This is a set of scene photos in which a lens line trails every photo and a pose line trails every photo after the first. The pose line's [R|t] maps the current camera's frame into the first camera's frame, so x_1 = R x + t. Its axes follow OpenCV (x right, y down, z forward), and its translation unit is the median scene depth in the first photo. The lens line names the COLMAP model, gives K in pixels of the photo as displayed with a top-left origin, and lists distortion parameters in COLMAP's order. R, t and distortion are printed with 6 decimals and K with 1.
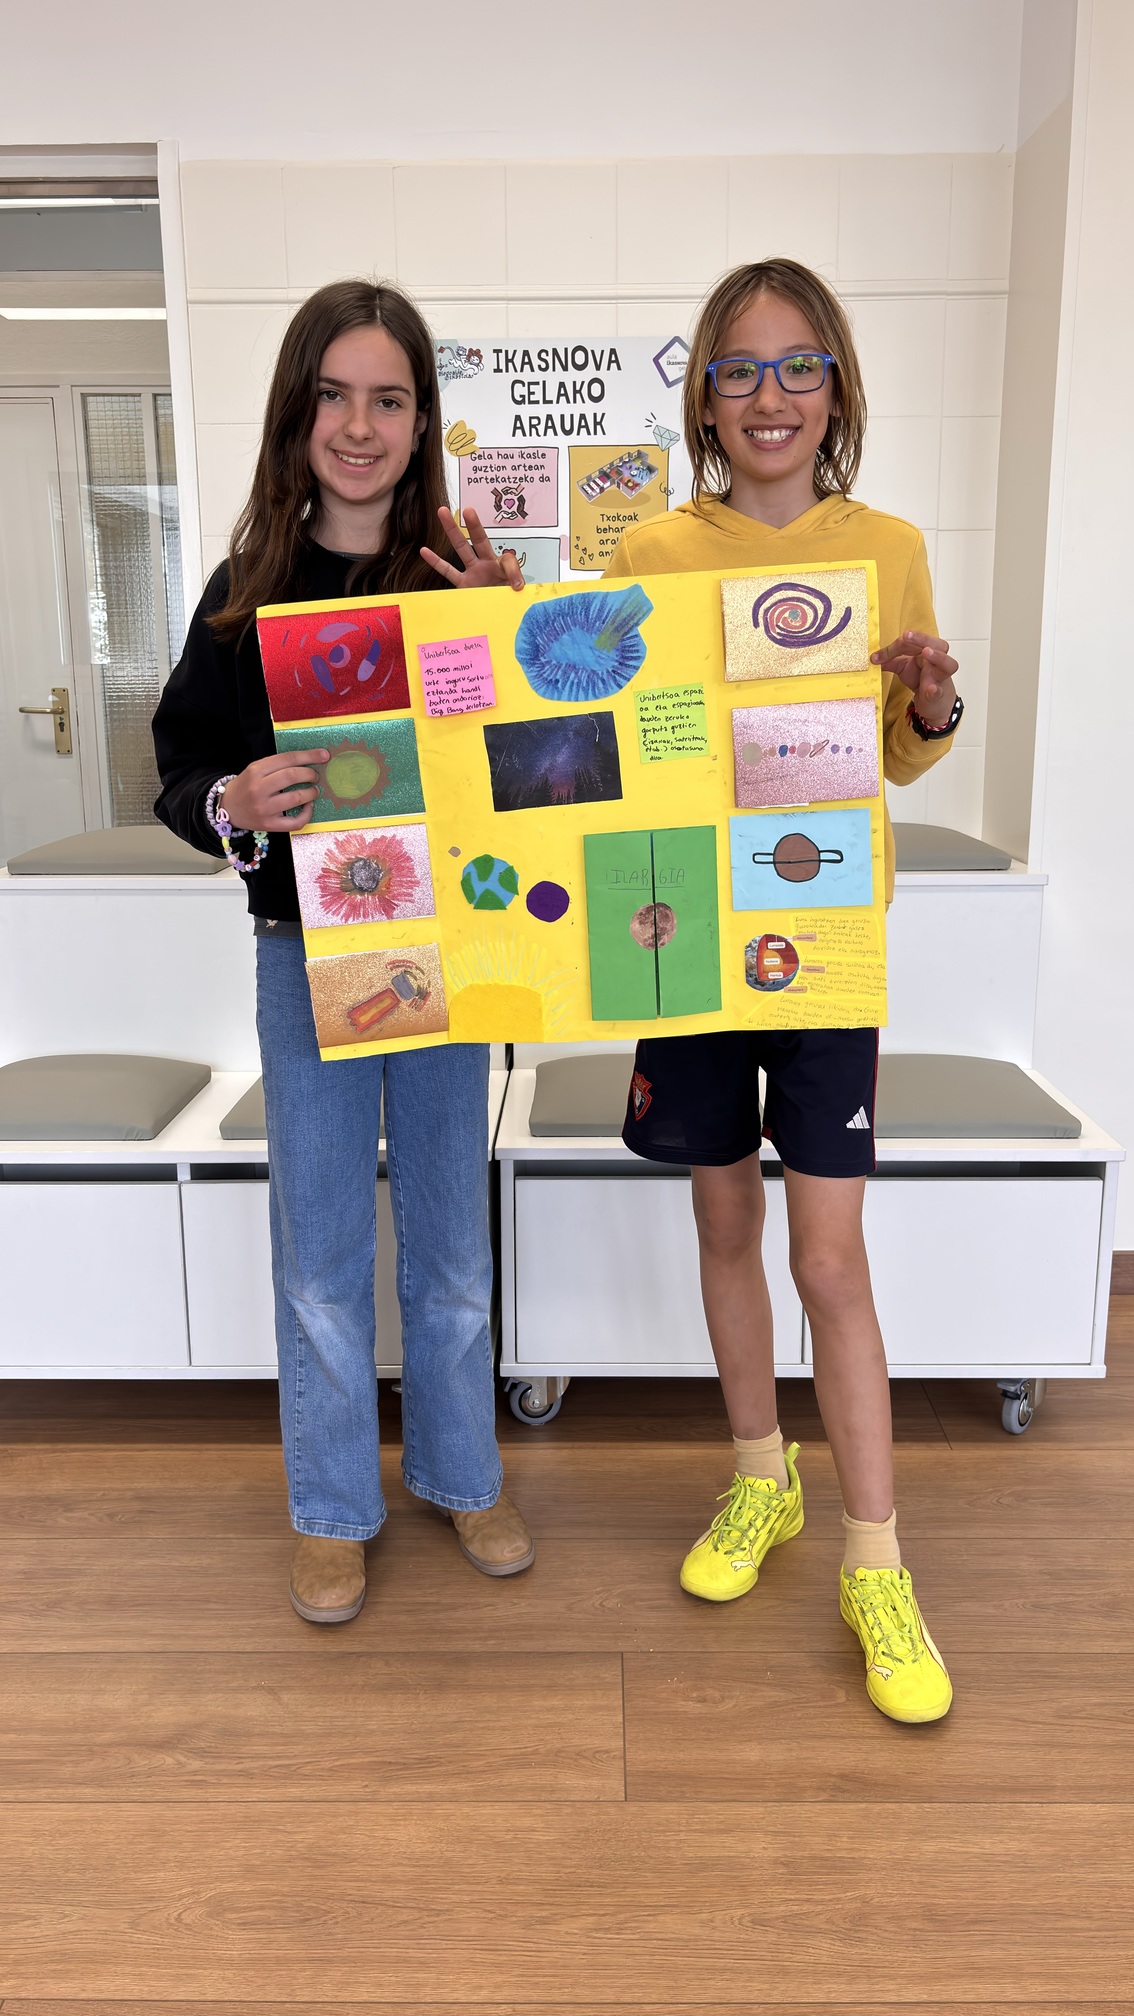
lens RADIAL K [[1511.5, 0, 556.5], [0, 1511.5, 1004.2], [0, 0, 1]] dist [0.054644, -0.074503]
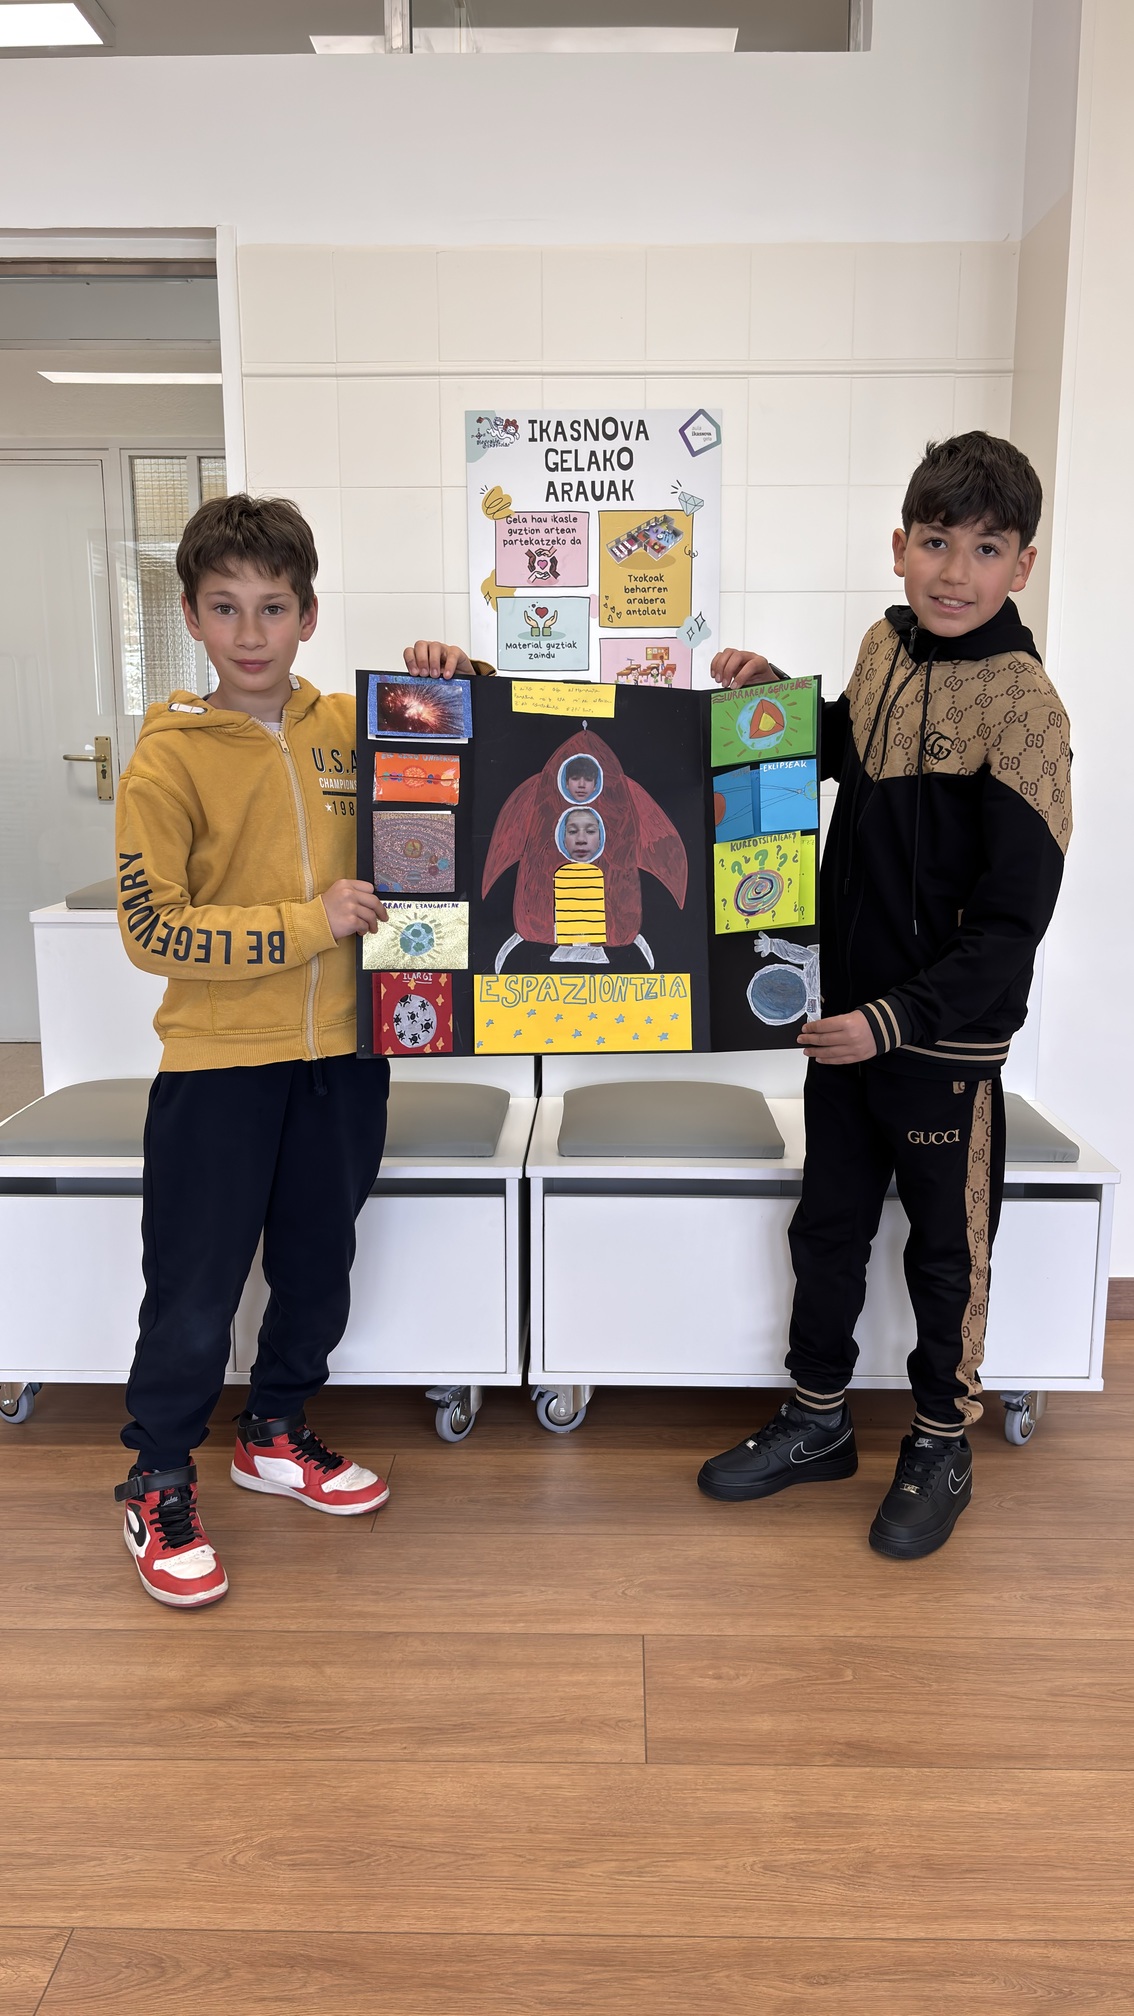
lens RADIAL K [[1527.6, 0, 567.4], [0, 1527.6, 1023.5], [0, 0, 1]] dist [0.075242, -0.100545]
pose [[0.999954, 0.008038, -0.005257, -0.007591], [-0.008172, 0.999633, -0.025817, 0.025827], [0.005048, 0.025859, 0.999653, -0.089890]]
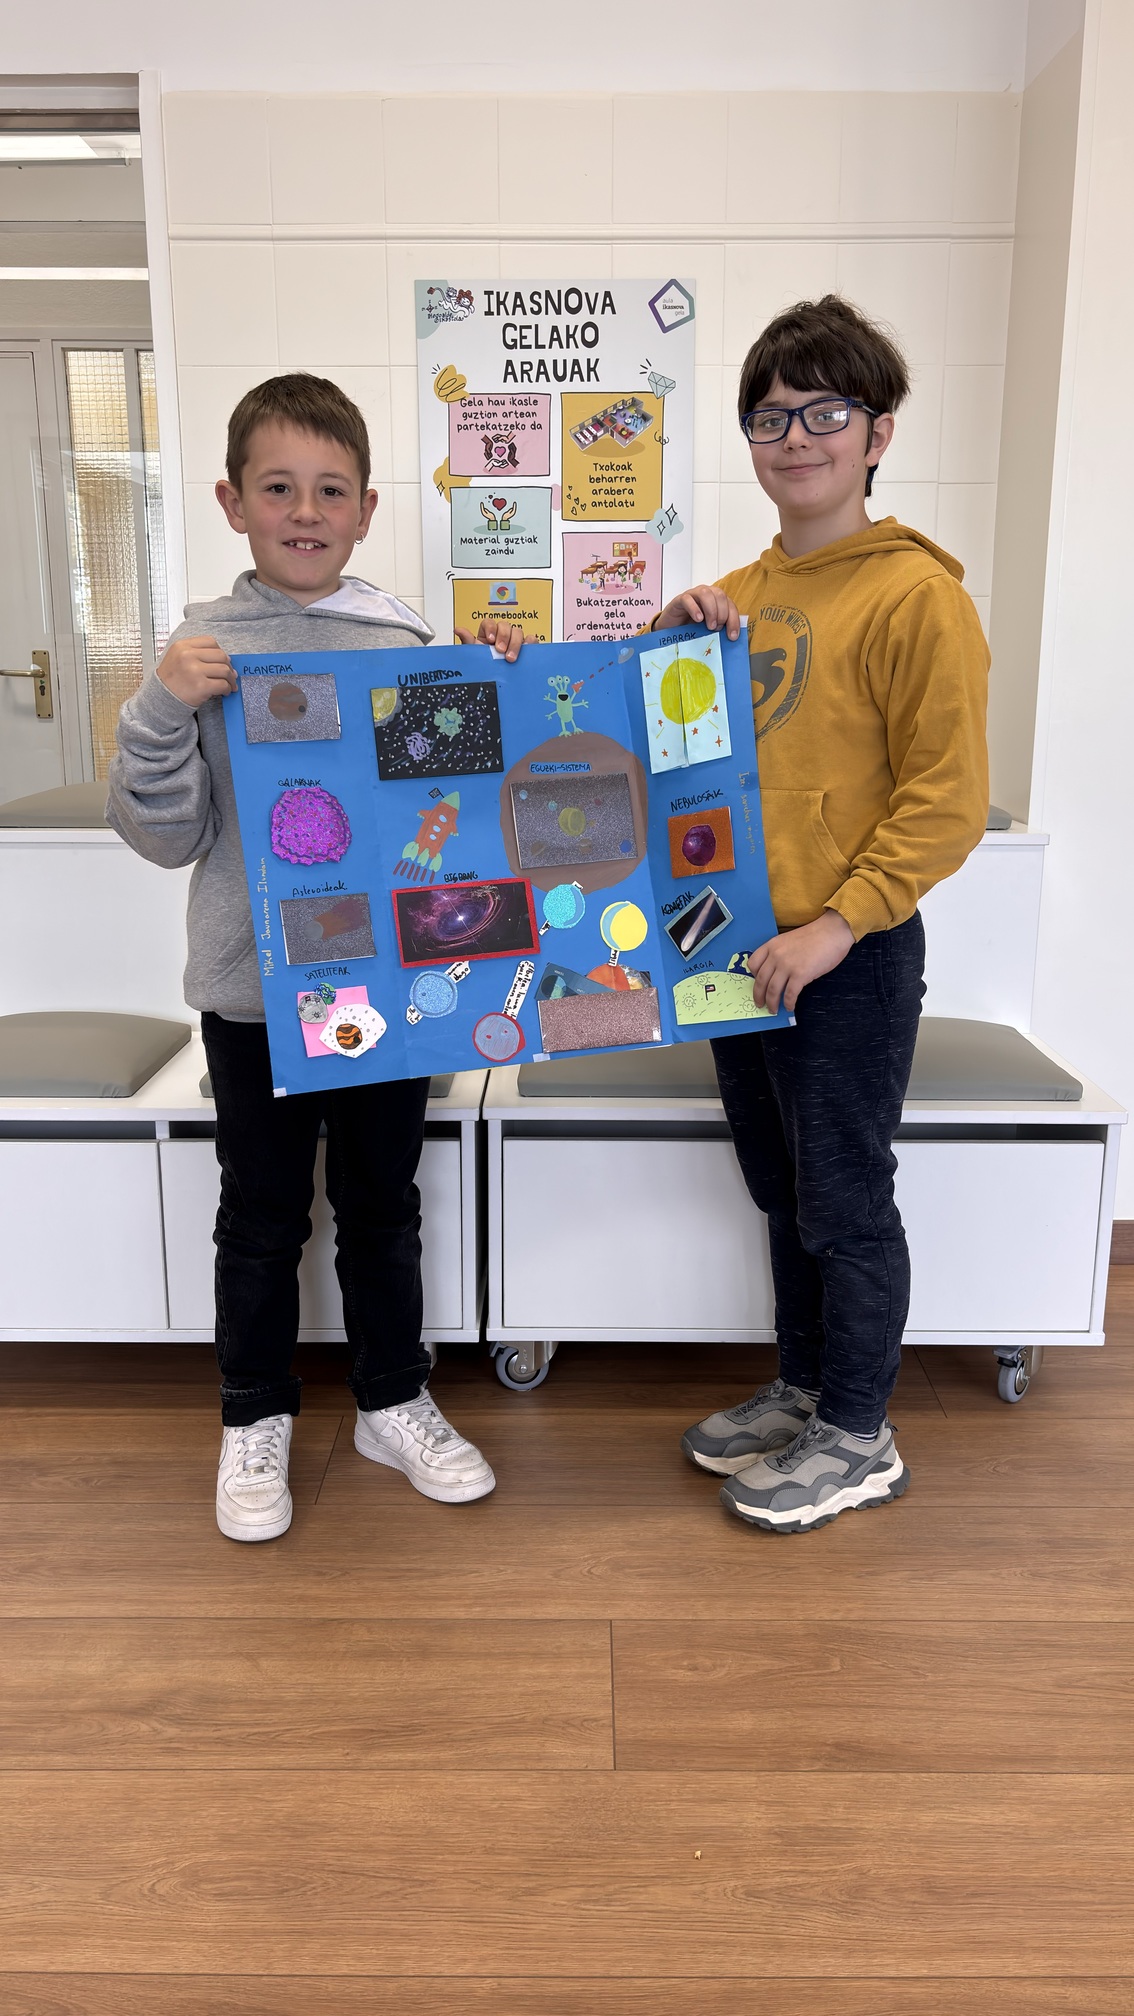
lens RADIAL K [[1505.4, 0, 550.0], [0, 1505.4, 1011.8], [0, 0, 1]] dist [0.049605, -0.063649]
pose [[0.999960, 0.006110, 0.006590, -0.004472], [-0.006196, 0.999896, 0.013023, 0.023964], [-0.006510, -0.013064, 0.999893, 0.035227]]
